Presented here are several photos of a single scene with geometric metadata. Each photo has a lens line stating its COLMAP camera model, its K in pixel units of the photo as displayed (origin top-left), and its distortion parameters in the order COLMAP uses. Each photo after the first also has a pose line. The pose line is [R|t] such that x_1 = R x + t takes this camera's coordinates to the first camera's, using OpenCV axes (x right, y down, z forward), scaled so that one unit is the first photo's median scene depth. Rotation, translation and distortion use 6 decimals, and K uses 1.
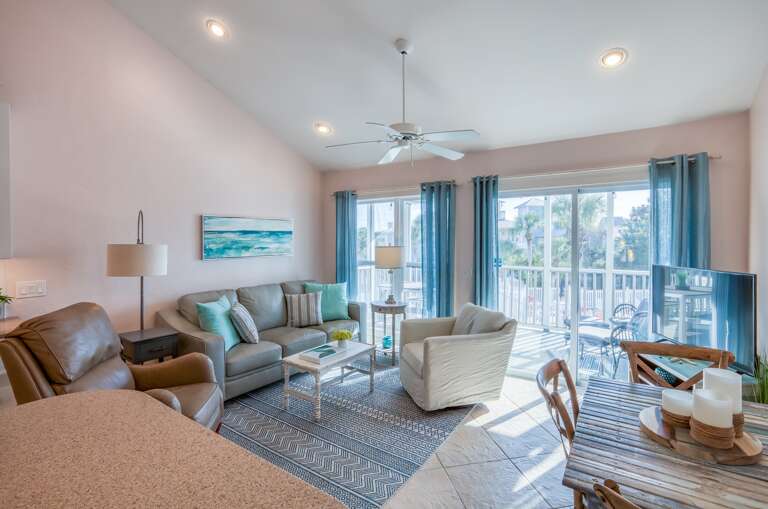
lens RADIAL K [[360.2, 0, 394.8], [0, 360.2, 242.7], [0, 0, 1]] dist [-0.025767, -0.000509]
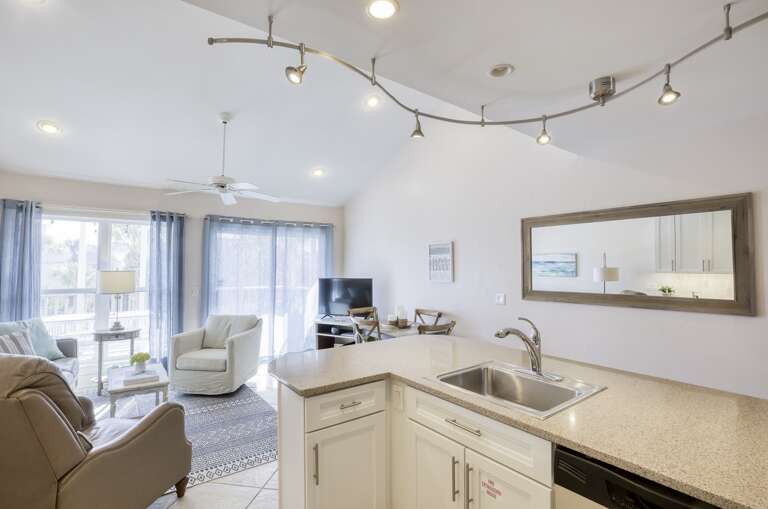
lens RADIAL K [[360.2, 0, 387.2], [0, 360.2, 255.9], [0, 0, 1]] dist [-0.025767, -0.000509]
pose [[0.323030, 0.032780, 0.945821, -0.700417], [0.005214, 0.999323, -0.036416, 0.009346], [-0.946374, 0.016695, 0.322640, 0.011757]]
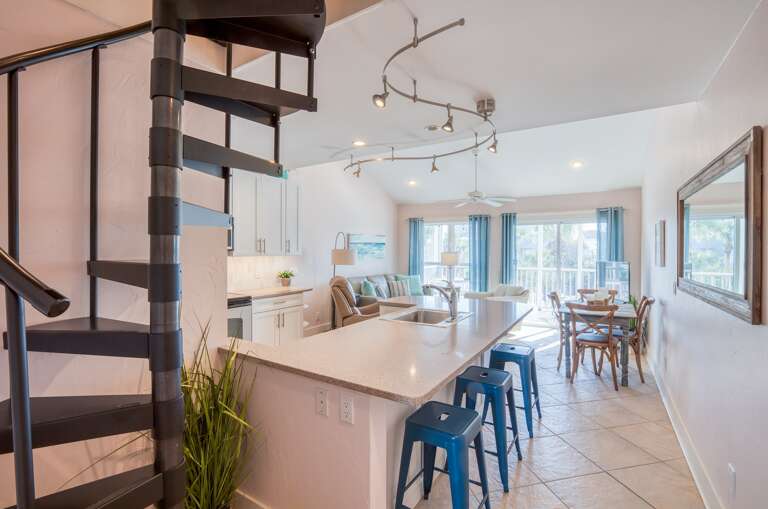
lens RADIAL K [[360.2, 0, 385.8], [0, 360.2, 250.2], [0, 0, 1]] dist [-0.025767, -0.000509]
pose [[0.999749, 0.005295, 0.021775, -0.360211], [-0.005079, 0.999938, -0.009952, 0.018749], [-0.021826, 0.009839, 0.999713, -0.695222]]
